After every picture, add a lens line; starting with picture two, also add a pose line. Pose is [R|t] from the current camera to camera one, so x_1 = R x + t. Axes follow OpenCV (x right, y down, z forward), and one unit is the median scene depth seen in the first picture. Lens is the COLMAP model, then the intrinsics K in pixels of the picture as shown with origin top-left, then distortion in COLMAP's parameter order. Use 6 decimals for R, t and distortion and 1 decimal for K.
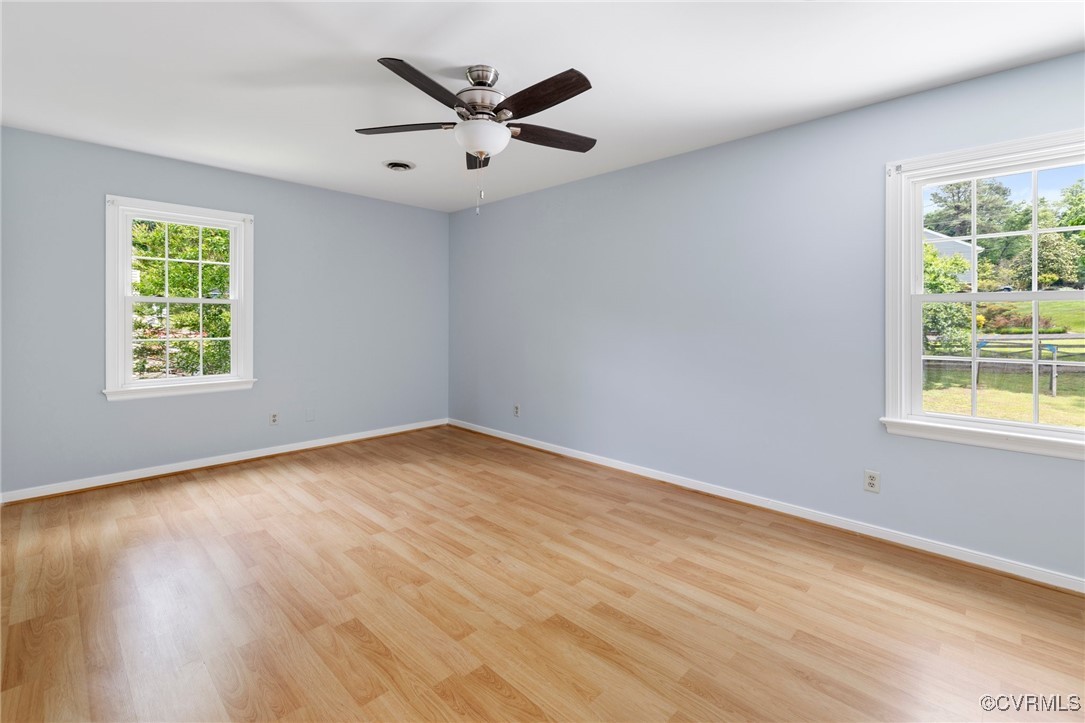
lens RADIAL K [[485.6, 0, 544.0], [0, 485.6, 325.8], [0, 0, 1]] dist [-0.001312, 0.001034]
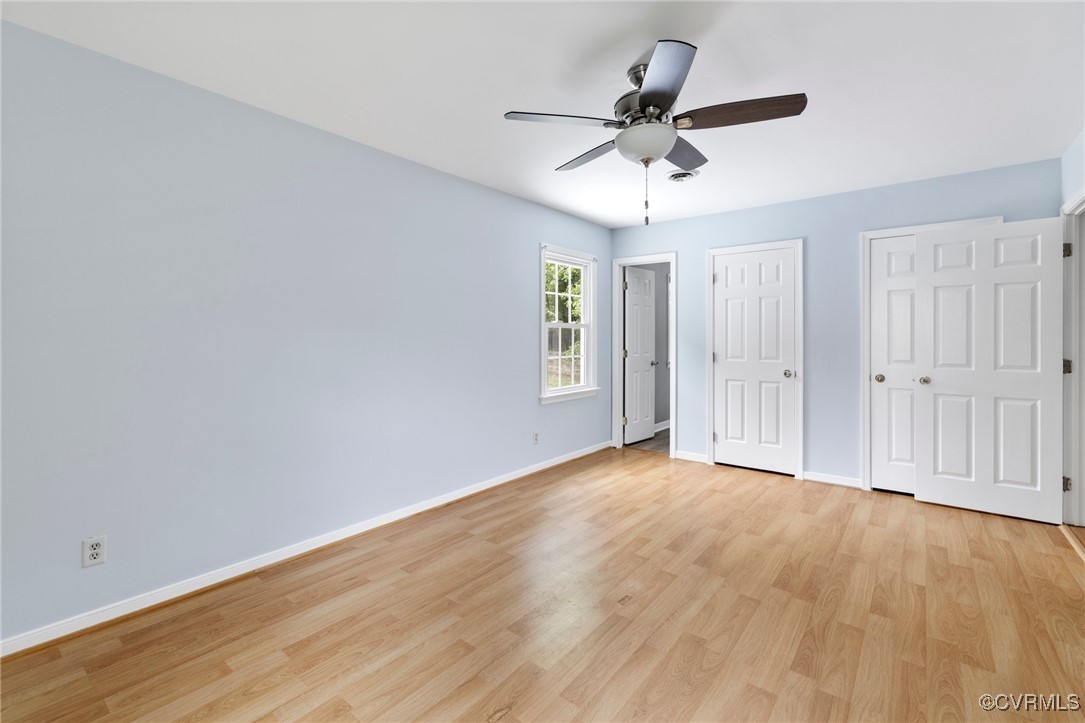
lens RADIAL K [[470.2, 0, 547.9], [0, 470.2, 336.7], [0, 0, 1]] dist [-0.003282, 0.000967]
pose [[-0.096392, -0.003971, 0.995336, -1.058897], [0.013466, 0.999895, 0.005293, -0.025535], [-0.995252, 0.013913, -0.096328, 1.332925]]
